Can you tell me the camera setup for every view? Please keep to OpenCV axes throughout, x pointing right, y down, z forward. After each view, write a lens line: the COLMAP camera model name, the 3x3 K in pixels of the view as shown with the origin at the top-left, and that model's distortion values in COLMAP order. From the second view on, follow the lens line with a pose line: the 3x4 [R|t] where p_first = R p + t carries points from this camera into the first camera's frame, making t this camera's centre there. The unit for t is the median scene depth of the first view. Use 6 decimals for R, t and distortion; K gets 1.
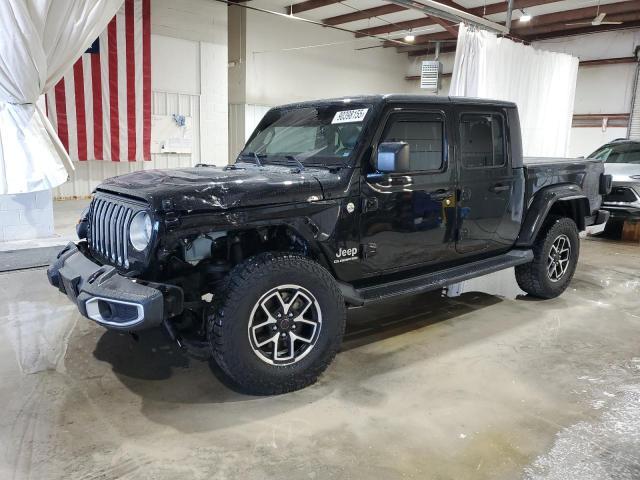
lens RADIAL K [[518.5, 0, 313.2], [0, 518.5, 238.1], [0, 0, 1]] dist [-0.000939, 0.008384]
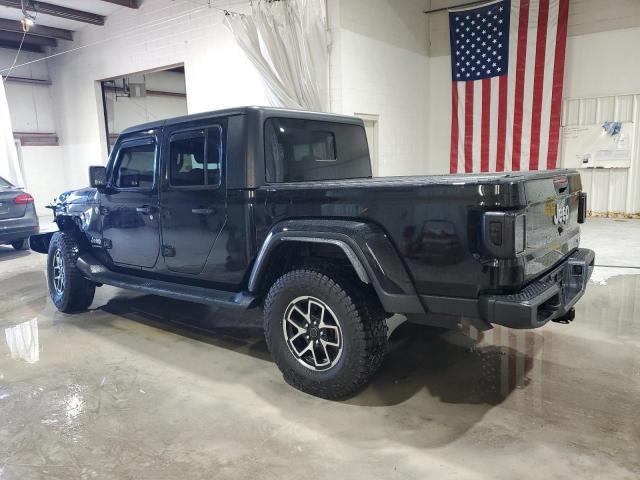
lens RADIAL K [[518.5, 0, 313.9], [0, 518.5, 241.6], [0, 0, 1]] dist [-0.000939, 0.008384]
pose [[0.187254, 0.114955, -0.975562, 1.192084], [-0.137267, 0.986447, 0.089890, -0.140745], [0.972673, 0.117080, 0.200496, 0.961439]]
